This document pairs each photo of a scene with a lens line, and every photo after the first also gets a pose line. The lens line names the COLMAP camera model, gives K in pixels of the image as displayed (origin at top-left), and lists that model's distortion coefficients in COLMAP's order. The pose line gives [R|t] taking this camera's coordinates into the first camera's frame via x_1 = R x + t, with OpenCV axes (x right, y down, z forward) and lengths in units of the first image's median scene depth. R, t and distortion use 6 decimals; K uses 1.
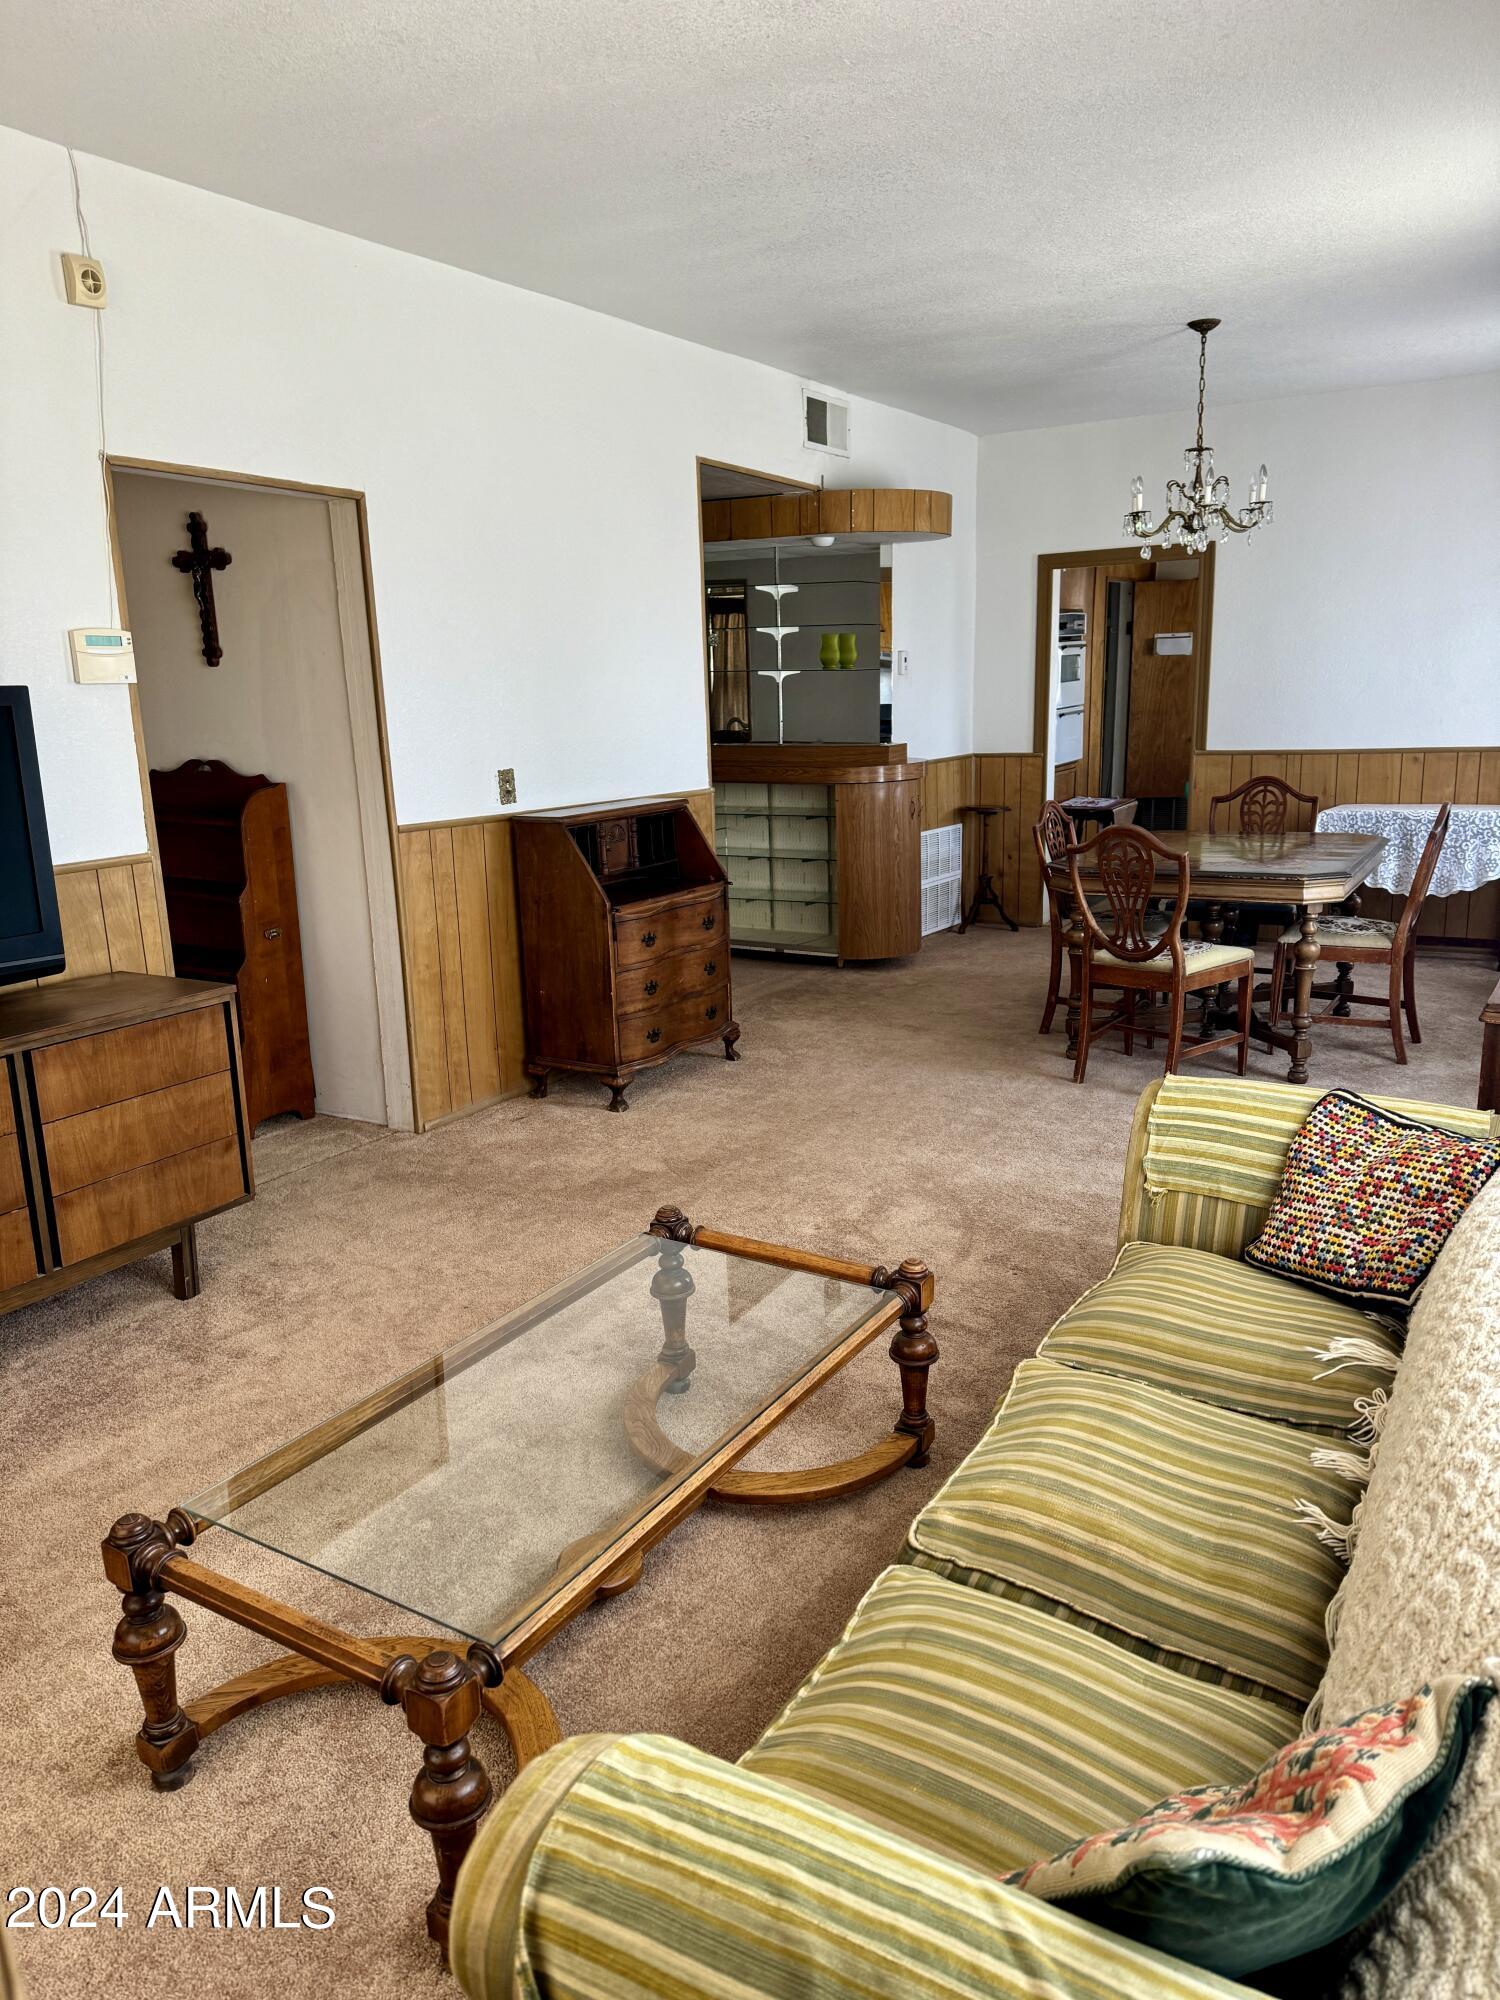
lens RADIAL K [[1427.3, 0, 750.6], [0, 1427.3, 1068.9], [0, 0, 1]] dist [0.085021, -0.066605]
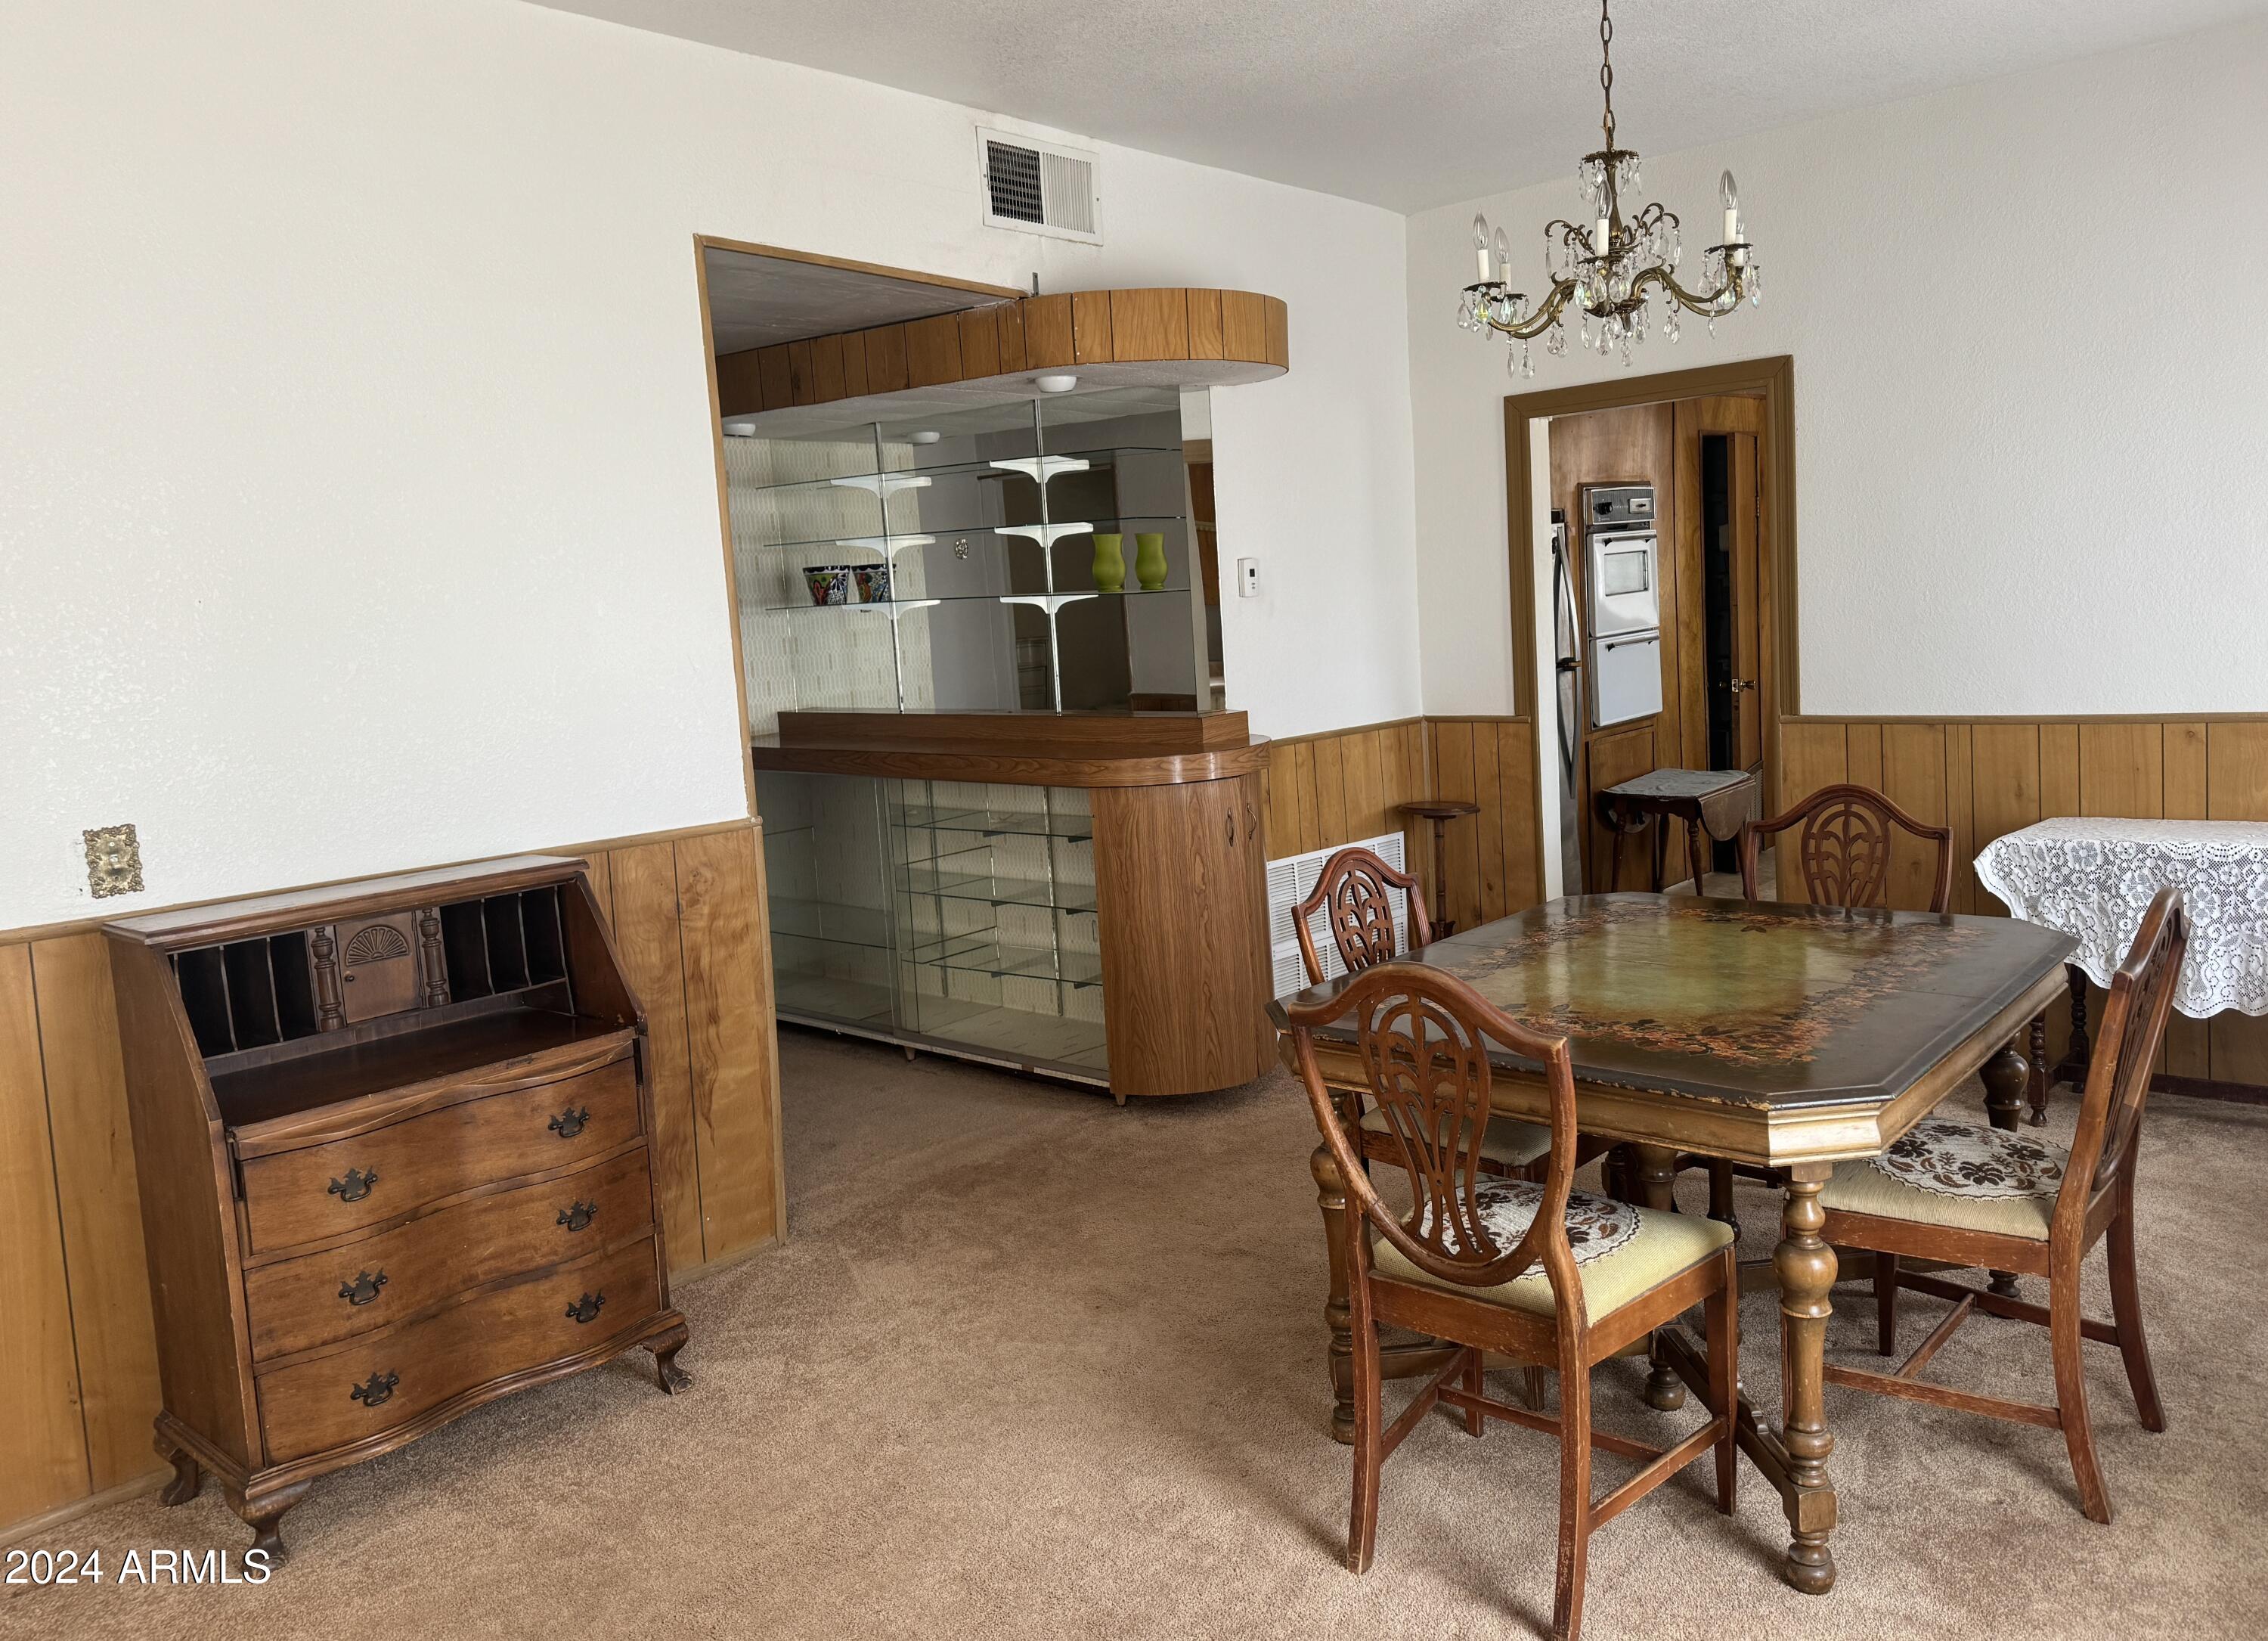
lens RADIAL K [[1779.4, 0, 1134.0], [0, 1779.4, 820.5], [0, 0, 1]] dist [0.110146, -0.198484]
pose [[0.987242, -0.007627, -0.159044, 0.190966], [-0.013772, 0.991019, -0.133013, -0.093601], [0.158630, 0.133506, 0.978270, 0.316883]]
